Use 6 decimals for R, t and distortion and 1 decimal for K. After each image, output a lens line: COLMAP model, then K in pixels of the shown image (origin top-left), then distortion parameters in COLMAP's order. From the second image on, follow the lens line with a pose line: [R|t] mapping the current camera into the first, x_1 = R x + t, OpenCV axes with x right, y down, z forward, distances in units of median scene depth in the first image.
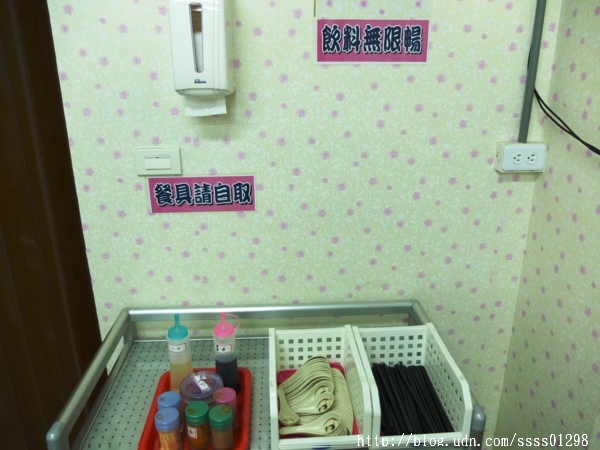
lens RADIAL K [[465.8, 0, 304.3], [0, 465.8, 215.7], [0, 0, 1]] dist [-0.051316, 0.012387]
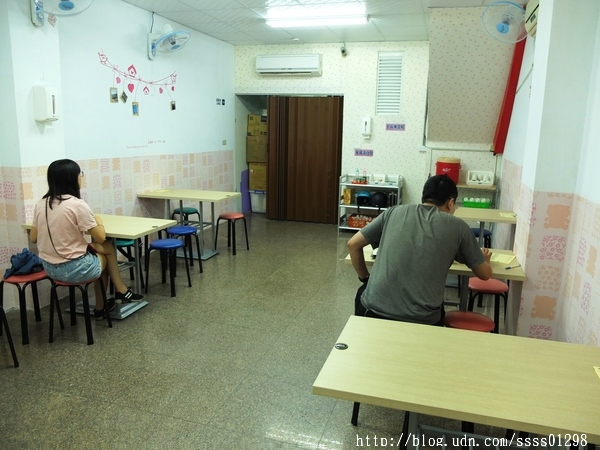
lens RADIAL K [[465.8, 0, 304.3], [0, 465.8, 215.7], [0, 0, 1]] dist [-0.051316, 0.012387]
pose [[0.935385, 0.082291, -0.343923, 1.122971], [-0.131042, 0.983969, -0.120964, 1.507324], [0.328456, 0.158216, 0.931174, -4.436920]]
